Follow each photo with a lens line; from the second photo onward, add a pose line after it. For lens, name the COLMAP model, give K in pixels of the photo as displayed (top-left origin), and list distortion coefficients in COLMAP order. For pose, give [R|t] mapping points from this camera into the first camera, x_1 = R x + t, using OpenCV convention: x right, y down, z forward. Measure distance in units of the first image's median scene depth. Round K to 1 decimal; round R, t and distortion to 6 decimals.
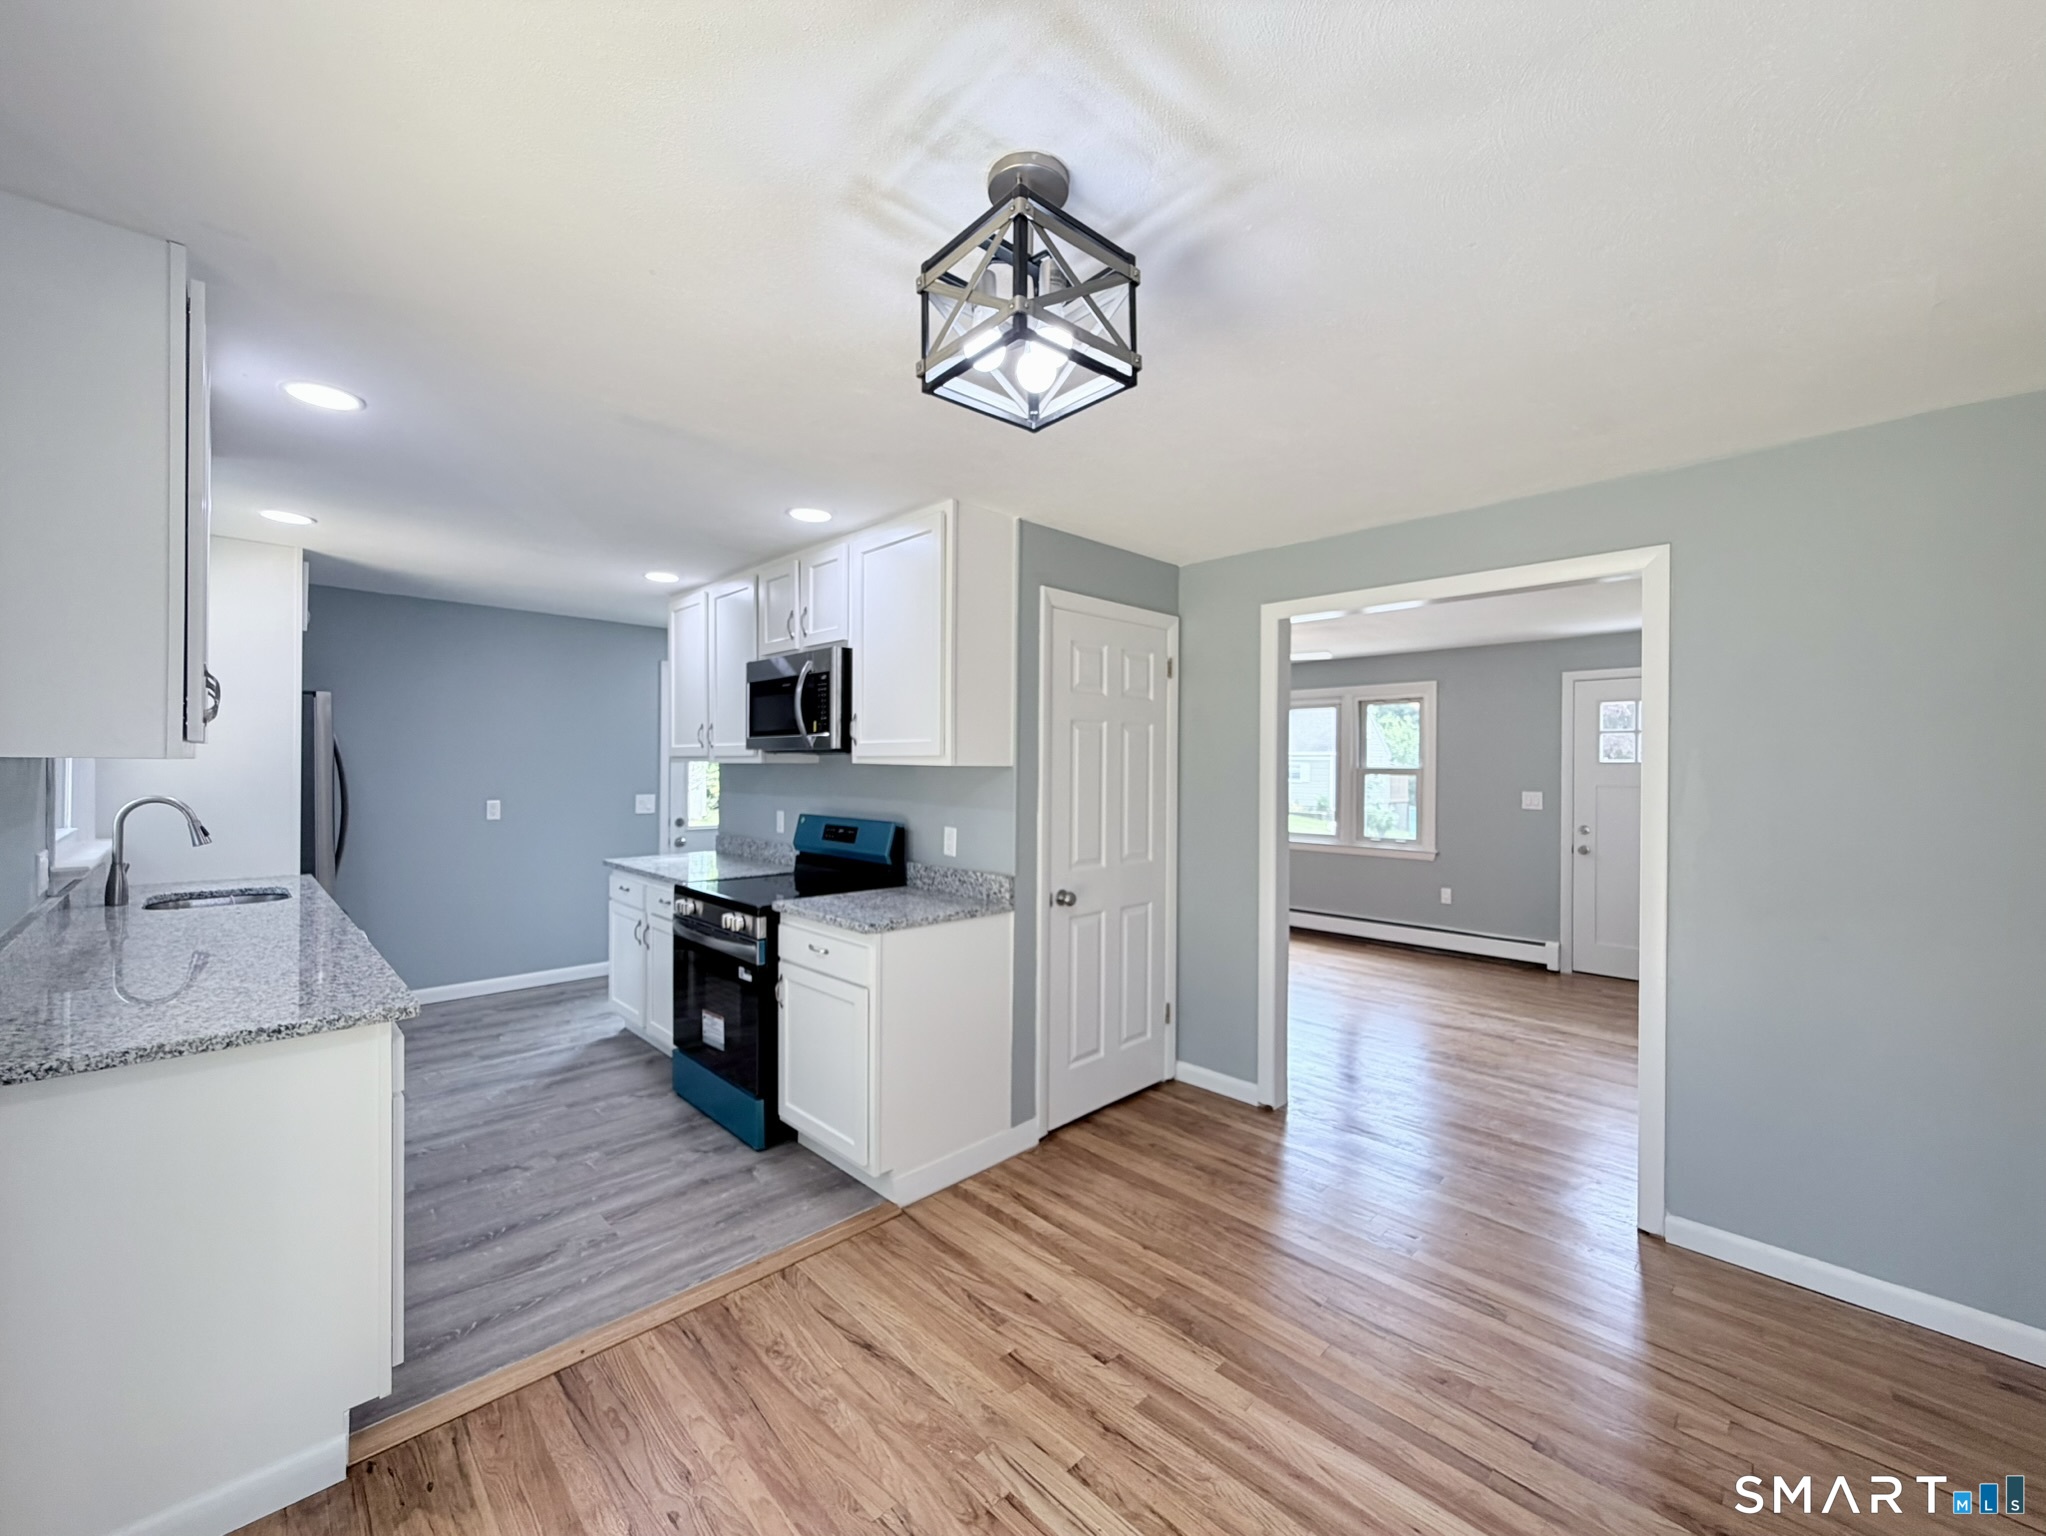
lens RADIAL K [[813.6, 0, 1021.6], [0, 813.6, 770.5], [0, 0, 1]] dist [0.001308, -0.000304]
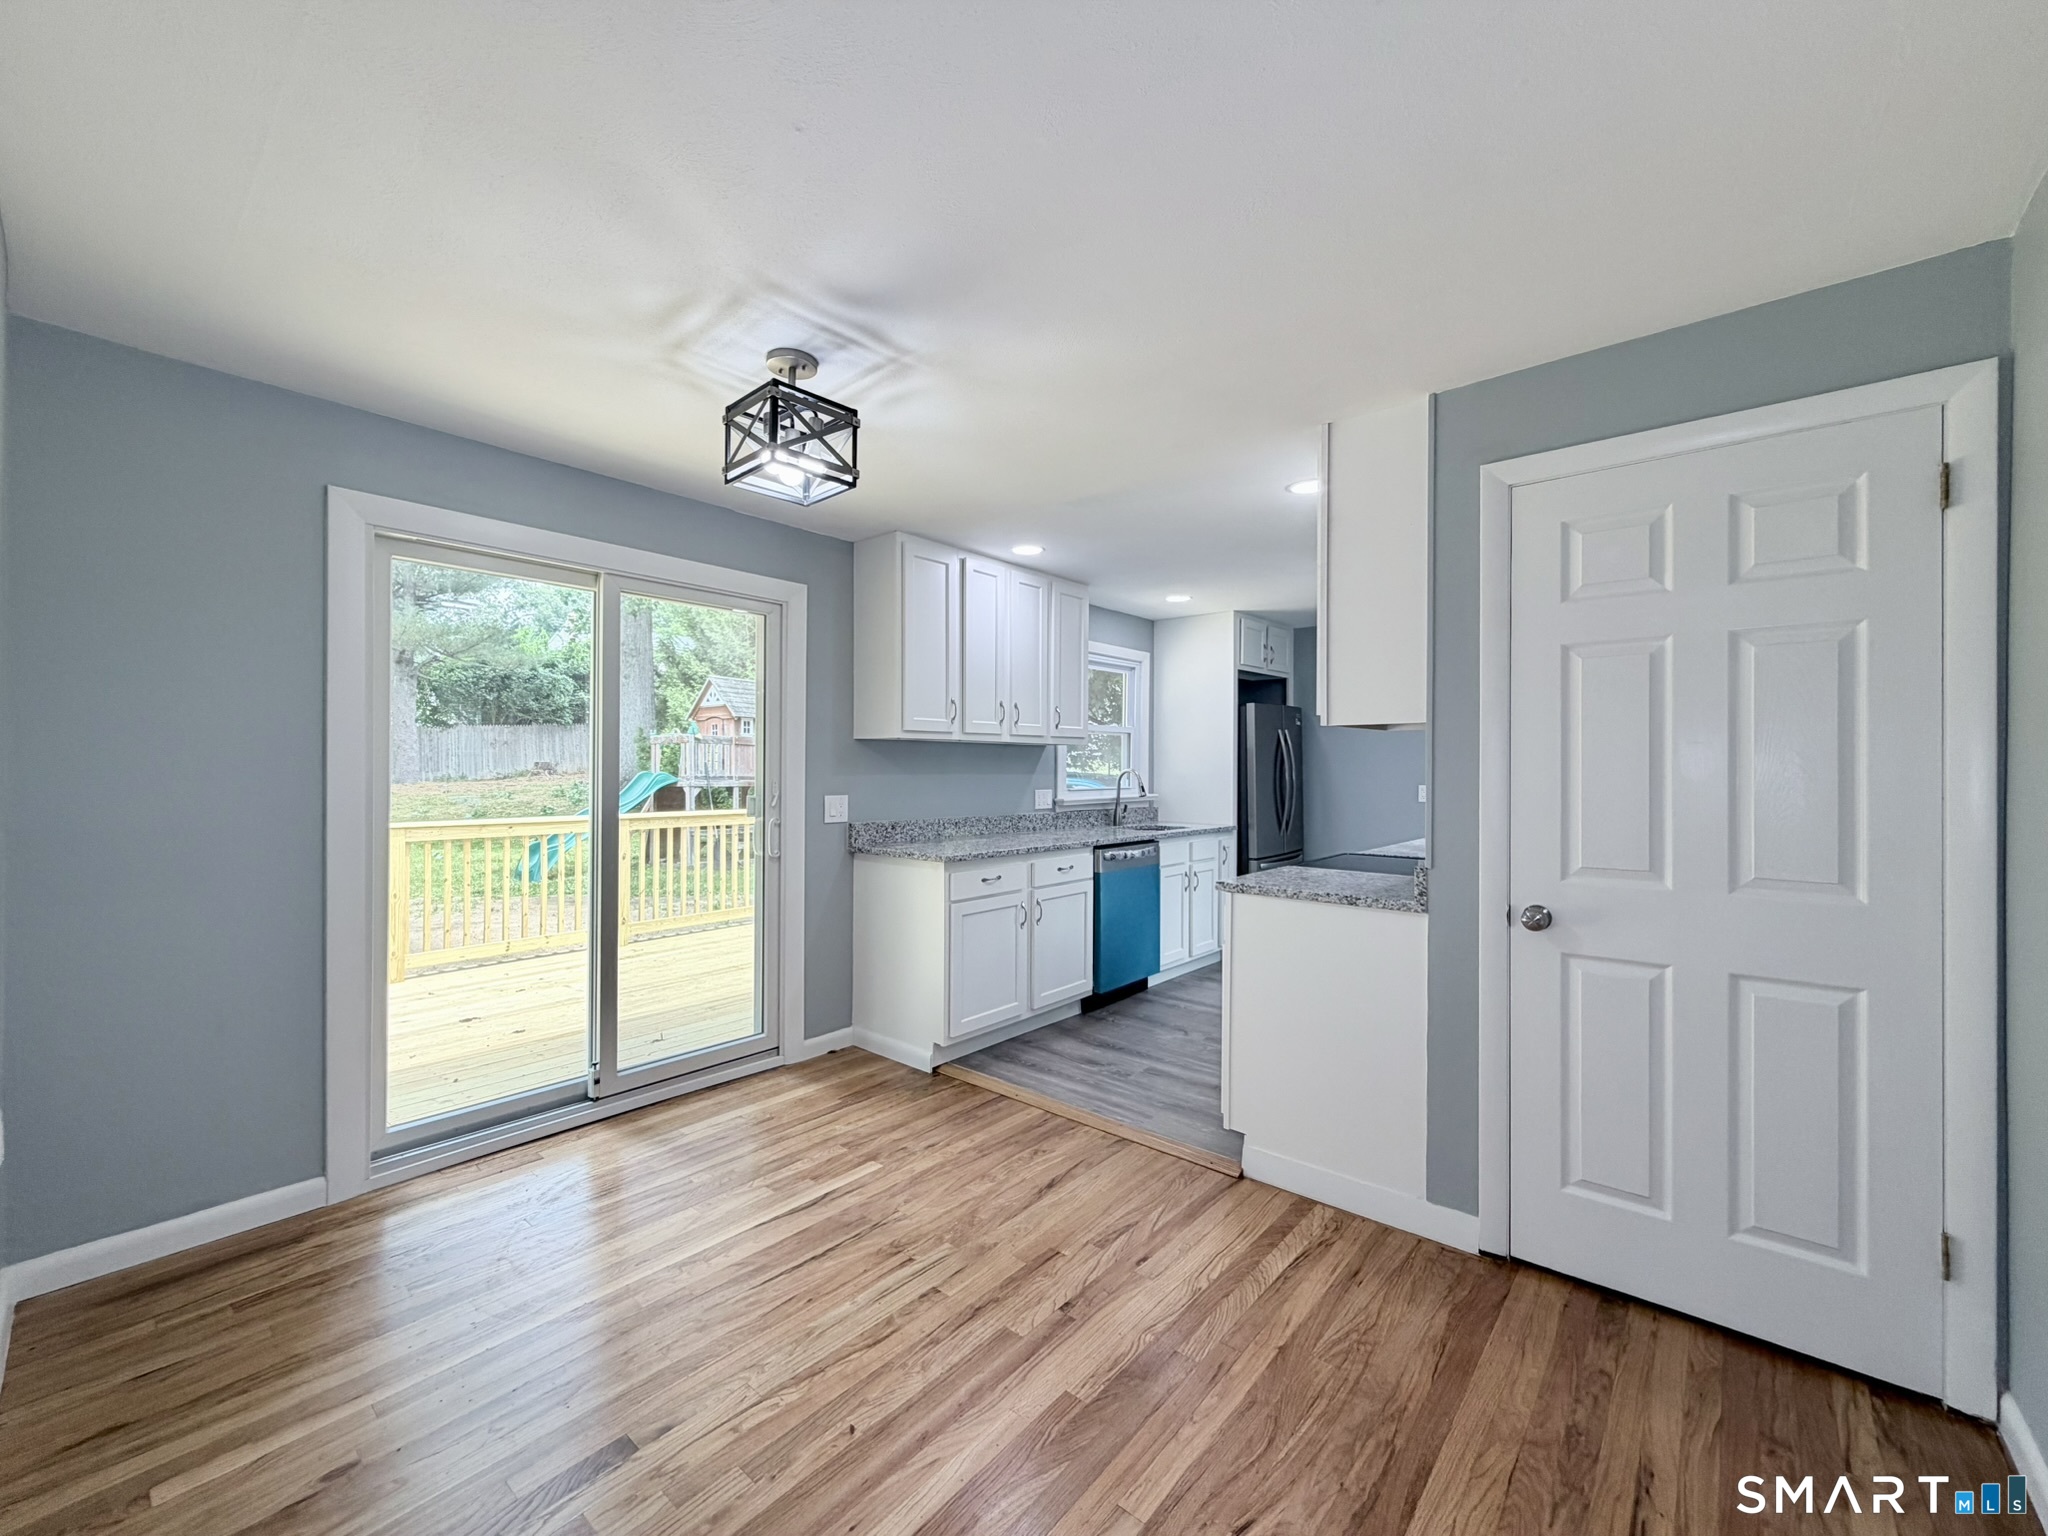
lens RADIAL K [[821.0, 0, 1023.8], [0, 821.0, 767.5], [0, 0, 1]] dist [0.004503, -0.000069]
pose [[0.093946, -0.010011, -0.995527, 0.991819], [-0.011152, 0.999876, -0.011107, 0.069200], [0.995515, 0.012145, 0.093823, 0.764474]]
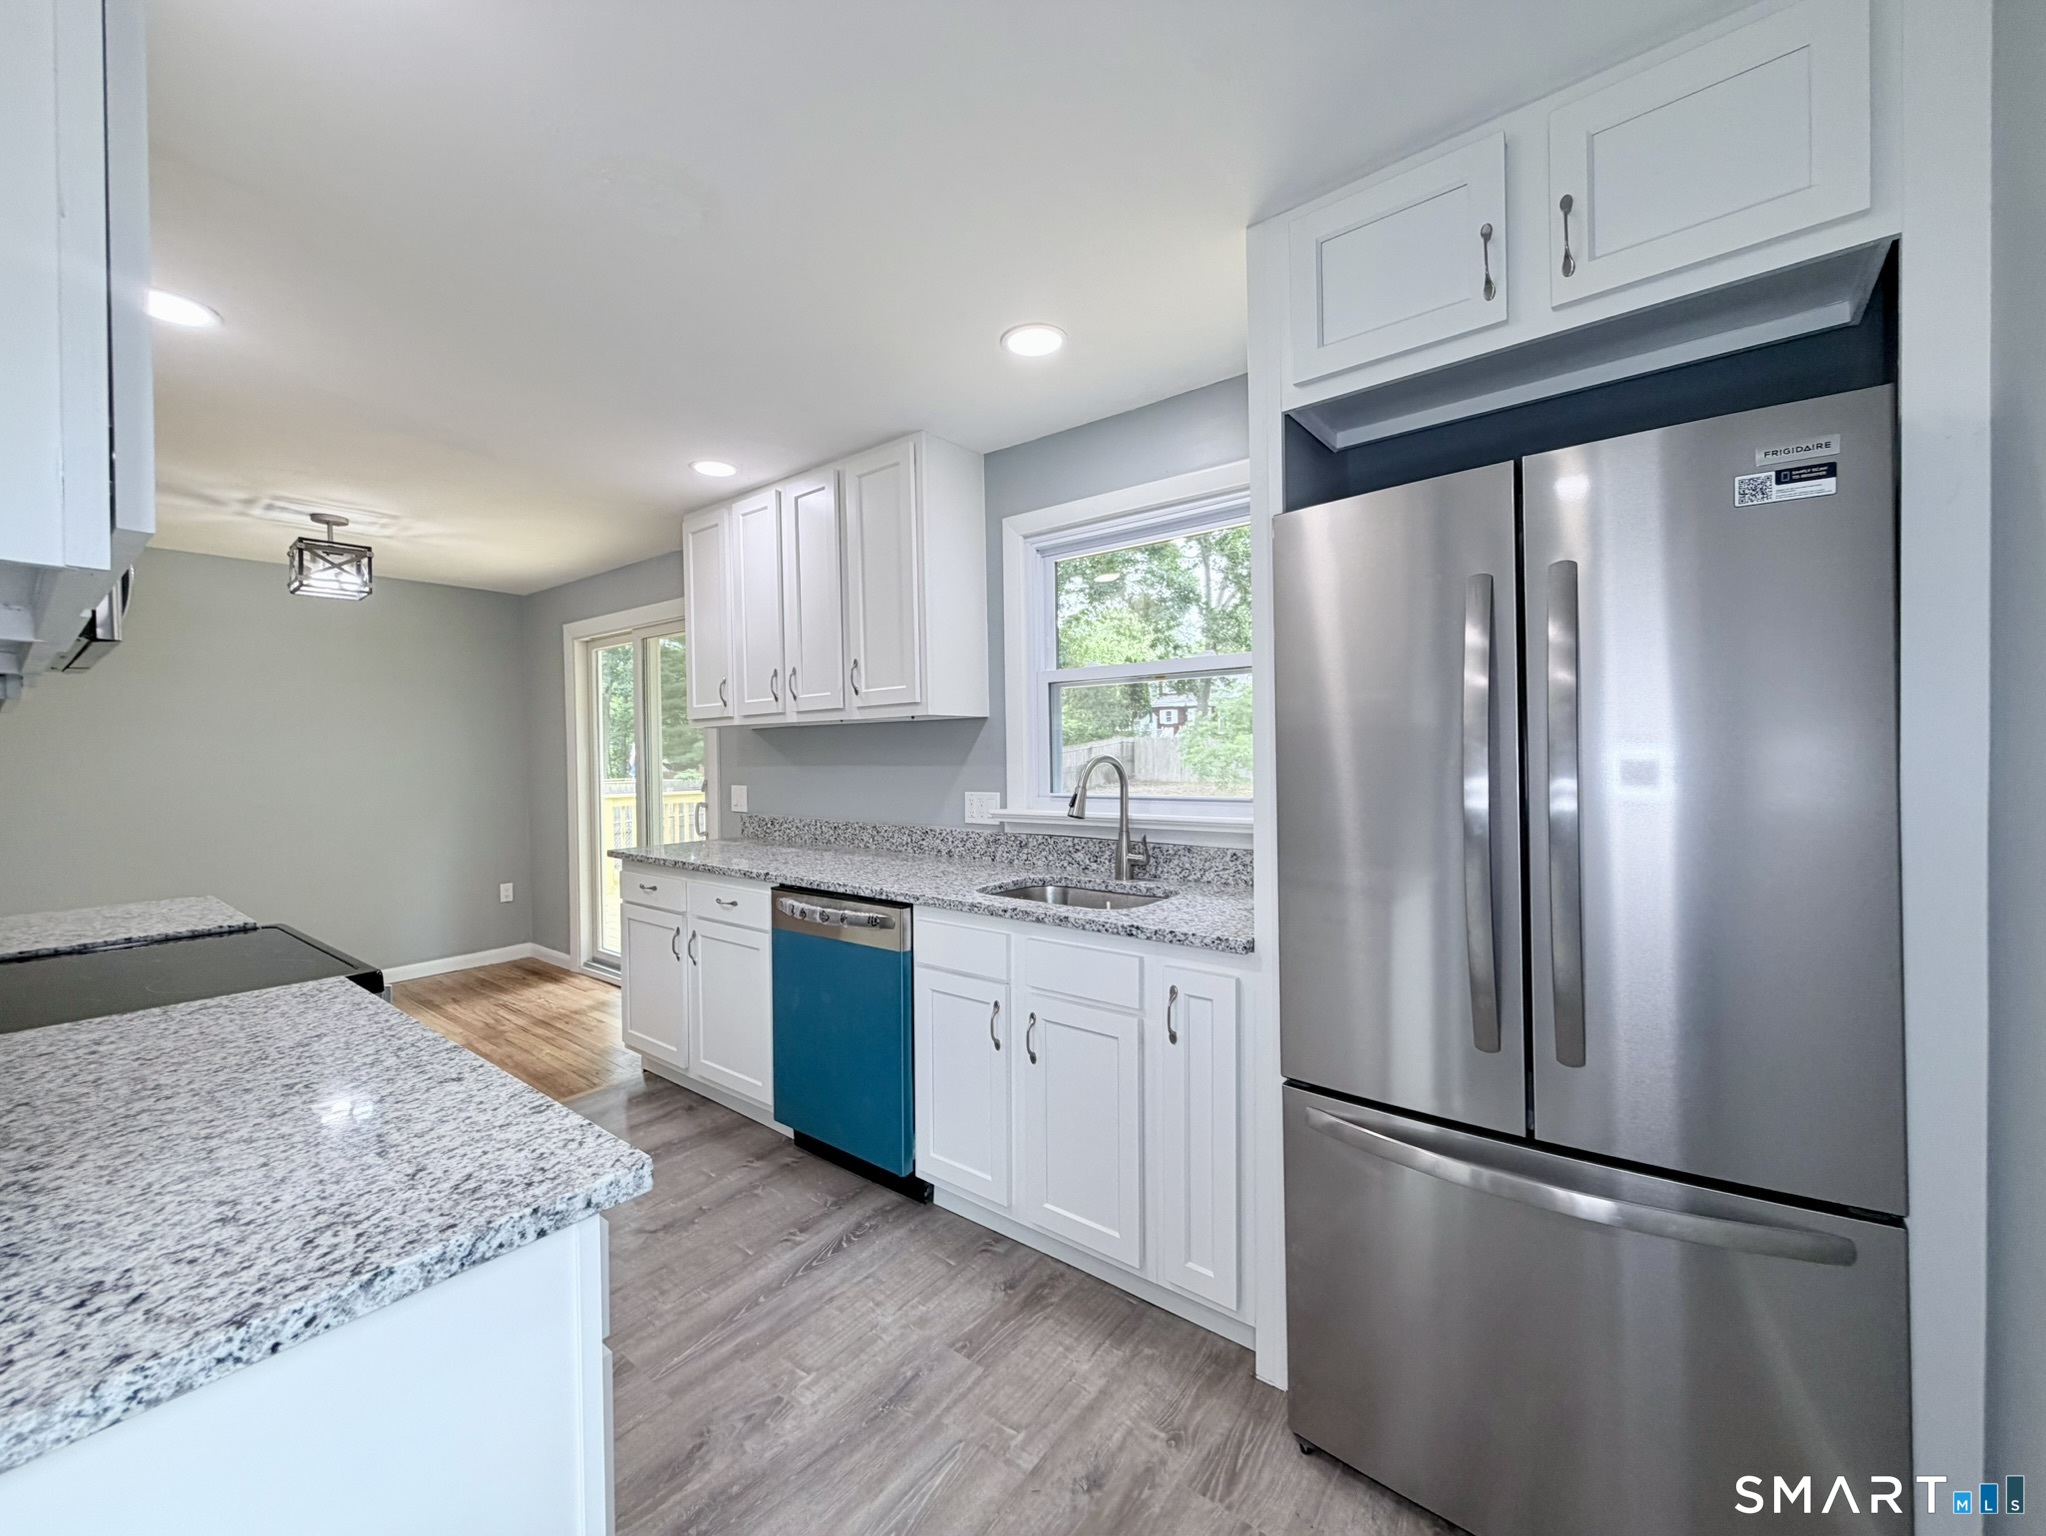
lens RADIAL K [[813.6, 0, 1024.2], [0, 813.6, 762.2], [0, 0, 1]] dist [0.001308, -0.000304]
pose [[-0.992194, -0.007159, -0.124496, -1.012153], [-0.007873, 0.999955, 0.005245, 0.049060], [0.124453, 0.006184, -0.992206, 2.257078]]
